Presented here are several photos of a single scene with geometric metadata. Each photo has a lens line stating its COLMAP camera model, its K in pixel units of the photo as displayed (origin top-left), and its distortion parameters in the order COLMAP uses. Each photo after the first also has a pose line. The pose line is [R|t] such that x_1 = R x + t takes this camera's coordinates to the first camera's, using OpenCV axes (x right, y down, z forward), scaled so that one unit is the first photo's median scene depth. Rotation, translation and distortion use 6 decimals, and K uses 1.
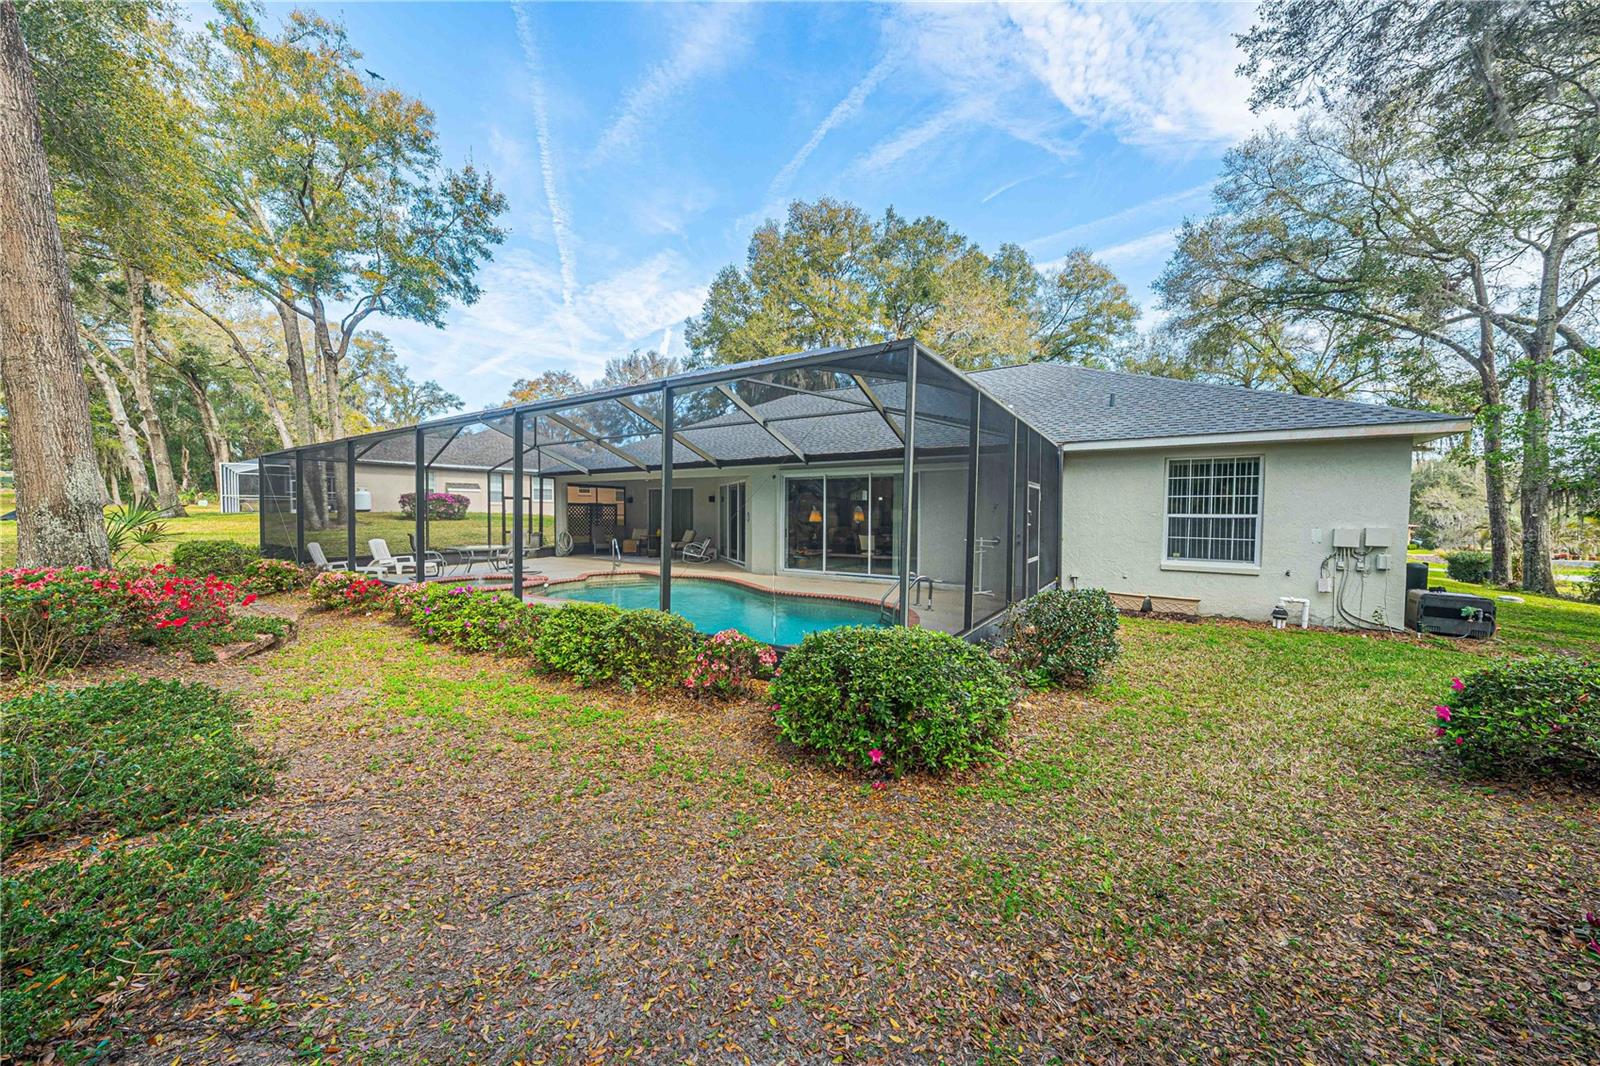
lens RADIAL K [[553.3, 0, 791.8], [0, 553.3, 525.0], [0, 0, 1]] dist [-0.000175, -0.000076]
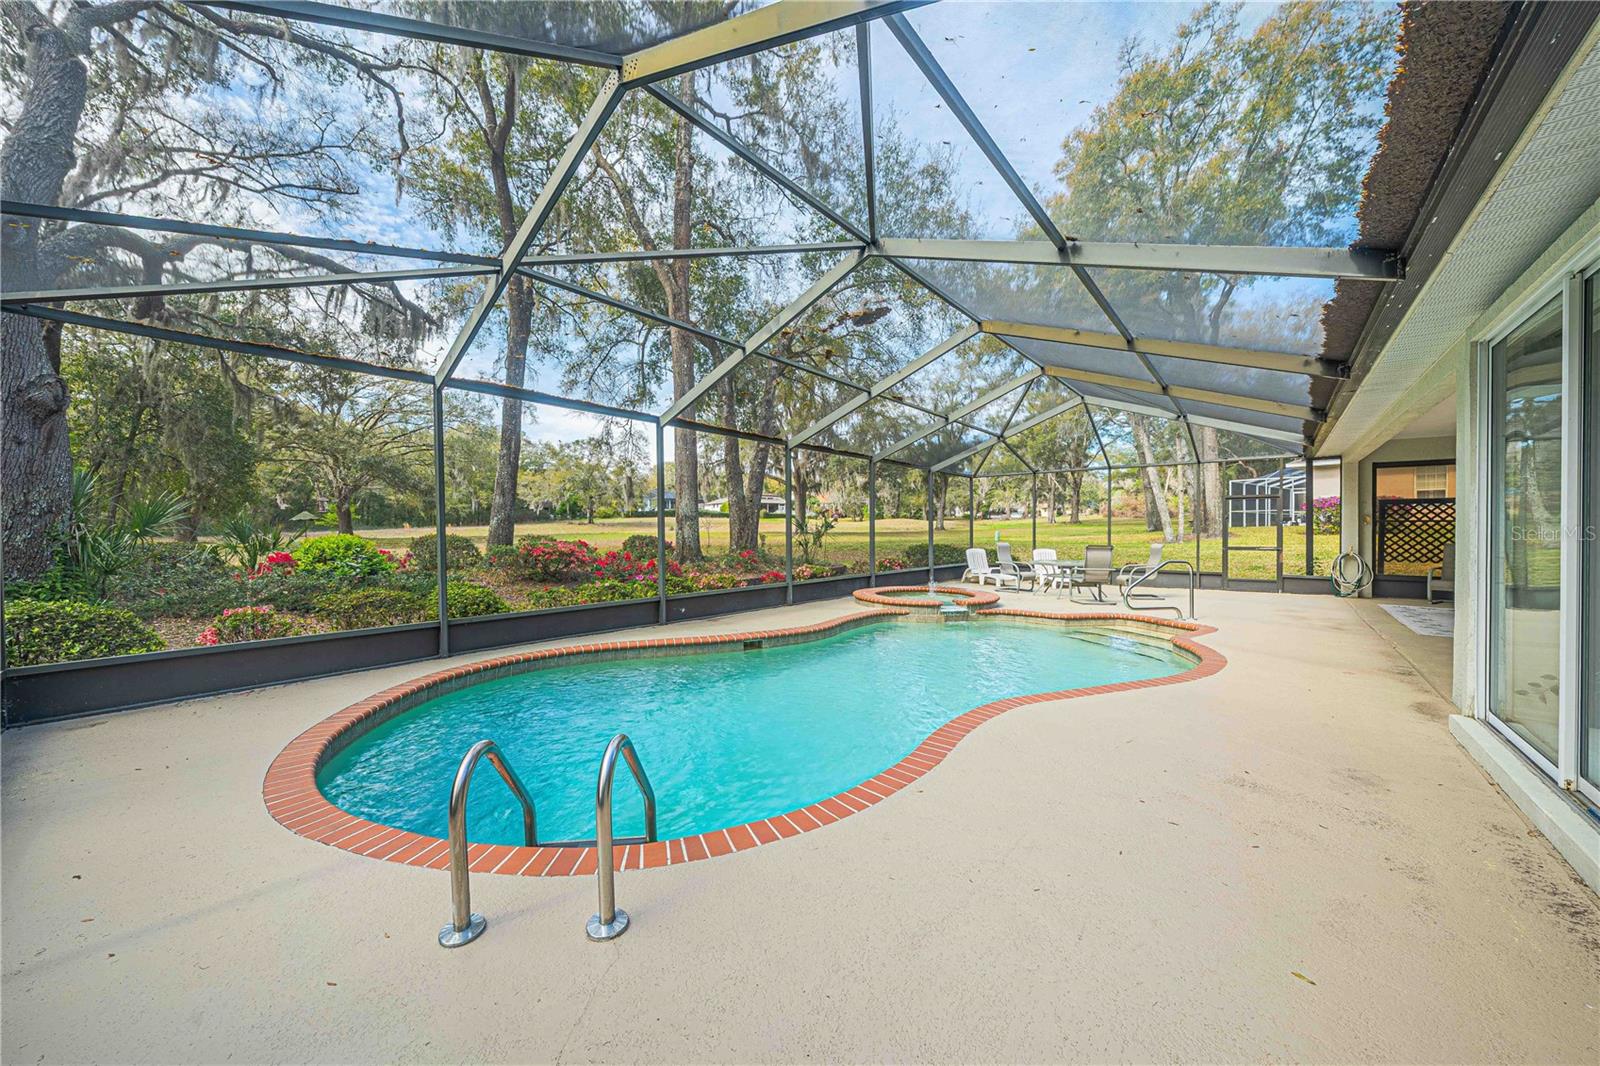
lens RADIAL K [[550.4, 0, 792.3], [0, 550.4, 533.7], [0, 0, 1]] dist [-0.001597, -0.000076]
pose [[-0.129374, 0.002558, -0.991593, 0.248714], [-0.019425, 0.999798, 0.005114, 0.001637], [0.991406, 0.019923, -0.129298, 0.647322]]
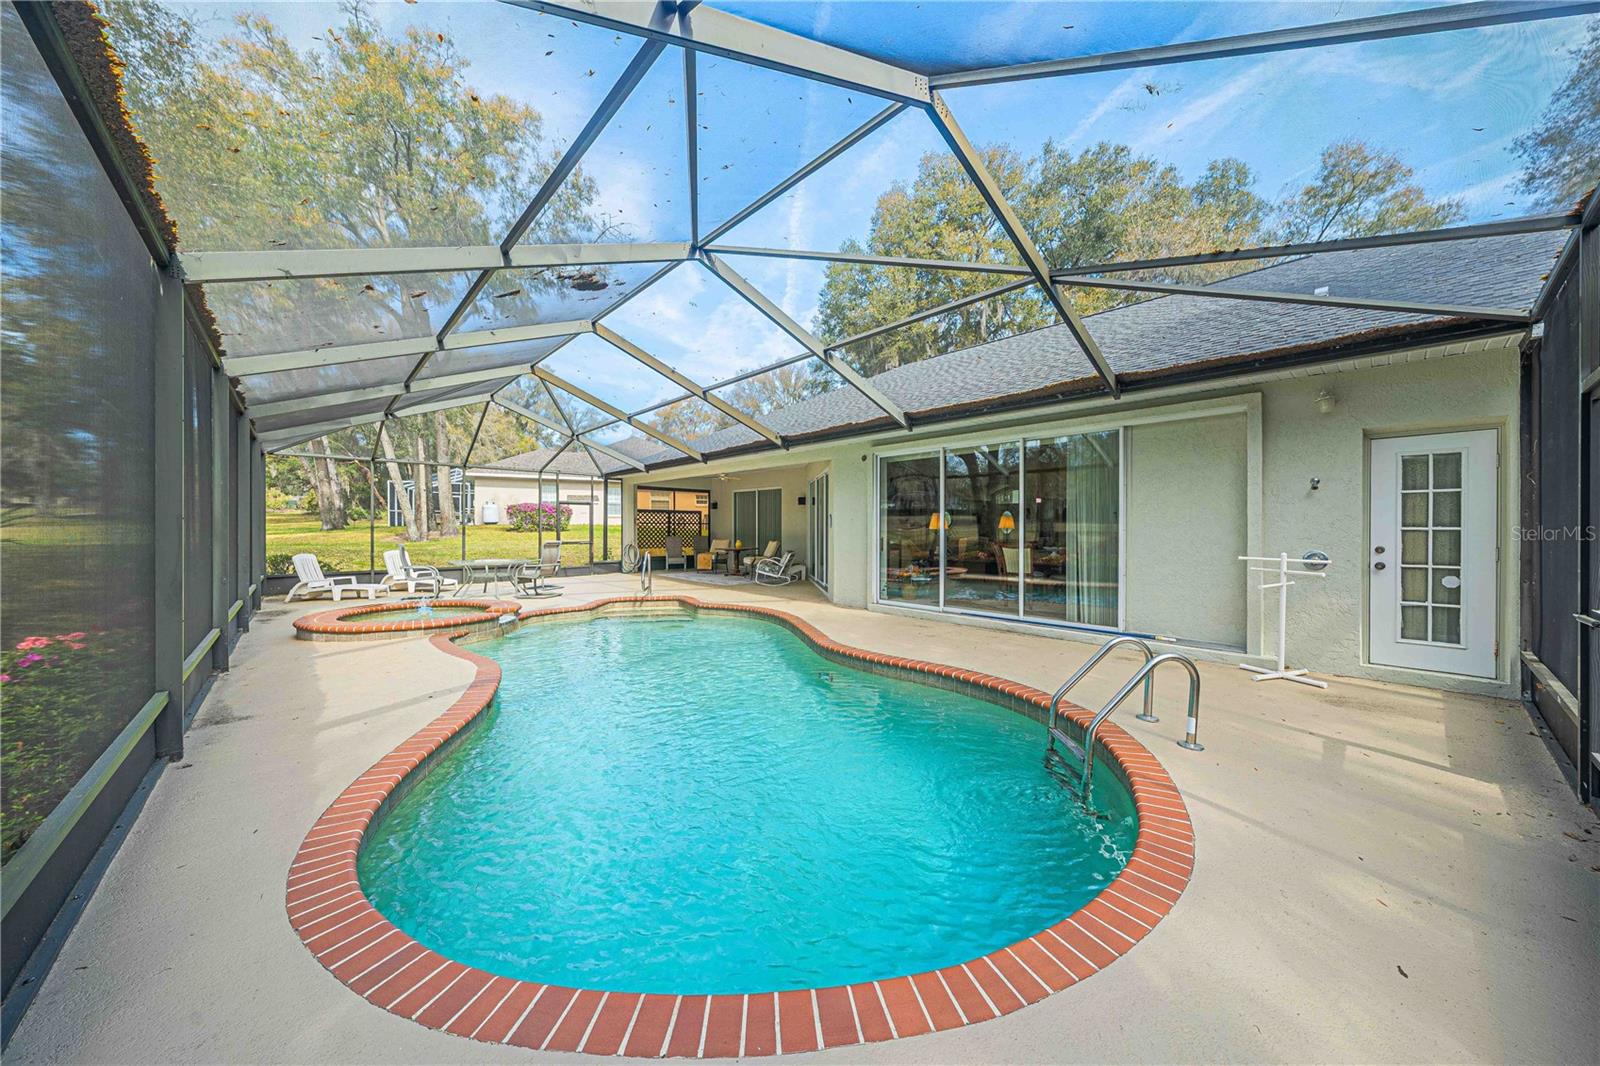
lens RADIAL K [[550.4, 0, 792.3], [0, 550.4, 533.7], [0, 0, 1]] dist [-0.001597, -0.000076]
pose [[0.966869, -0.002896, -0.255257, 0.046465], [0.000385, 0.999951, -0.009887, 0.007482], [0.255273, 0.009461, 0.966823, 0.317607]]
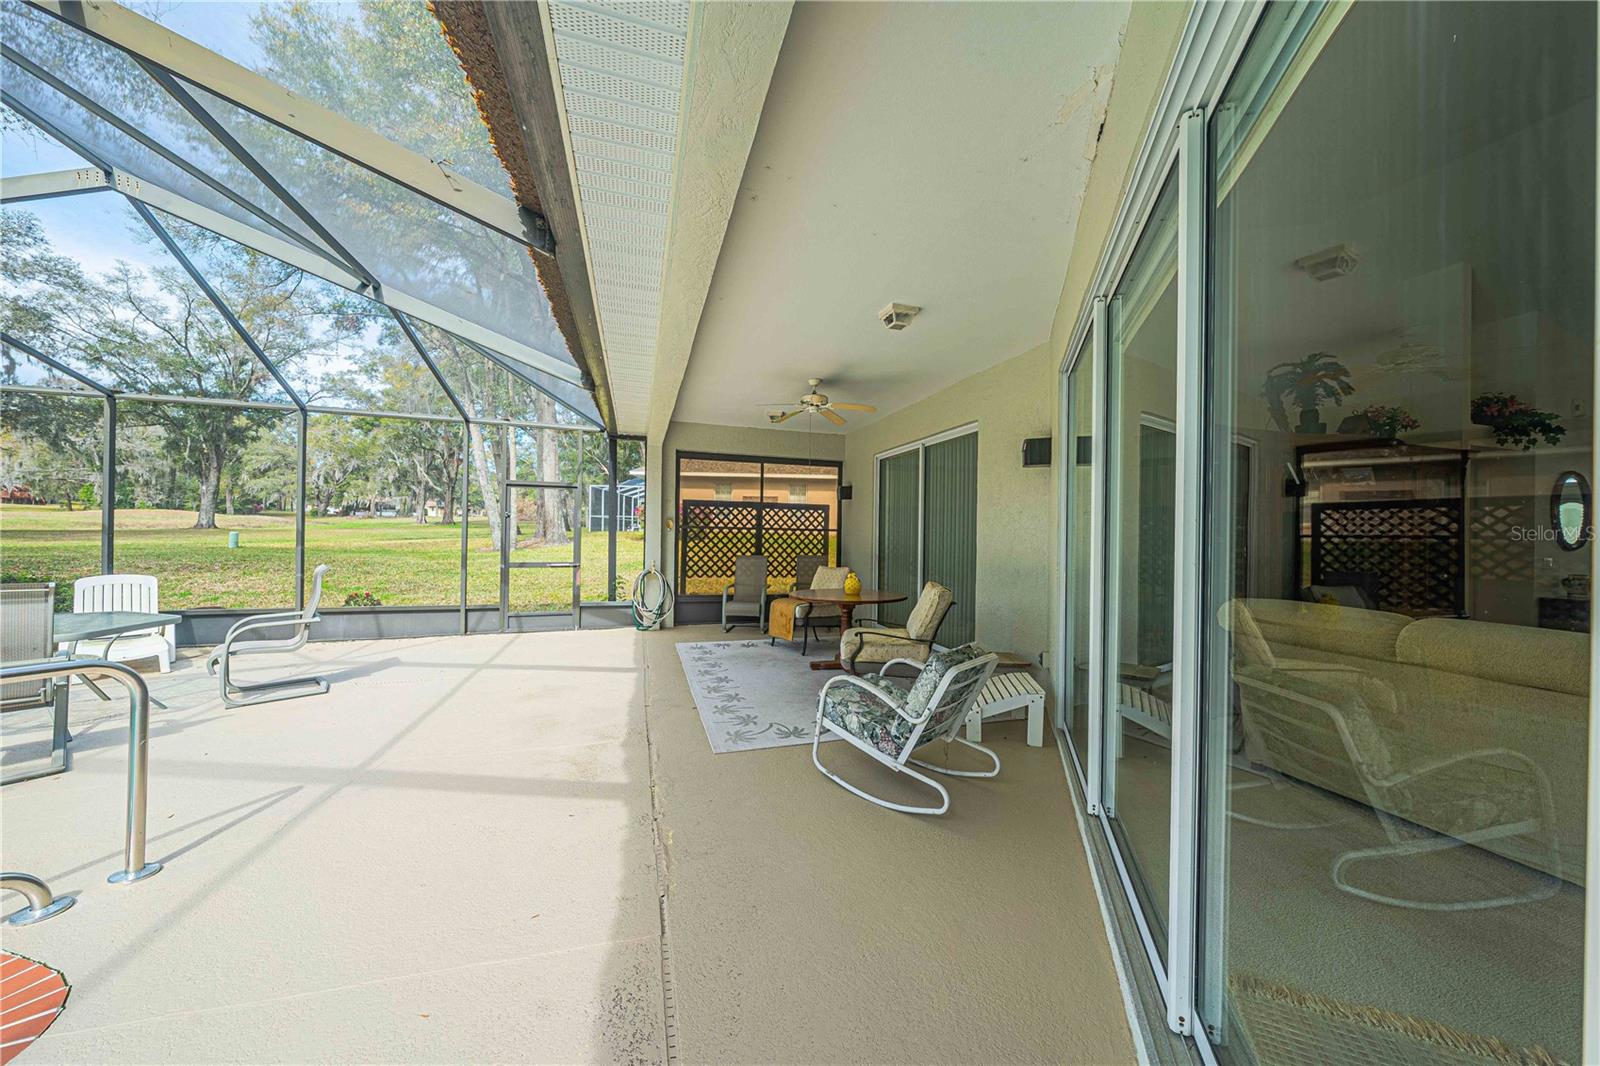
lens RADIAL K [[550.4, 0, 792.3], [0, 550.4, 533.7], [0, 0, 1]] dist [-0.001597, -0.000076]
pose [[0.761917, 0.004110, -0.647661, -0.092600], [-0.024382, 0.999453, -0.022342, -0.008052], [0.647215, 0.032814, 0.761601, 0.942126]]
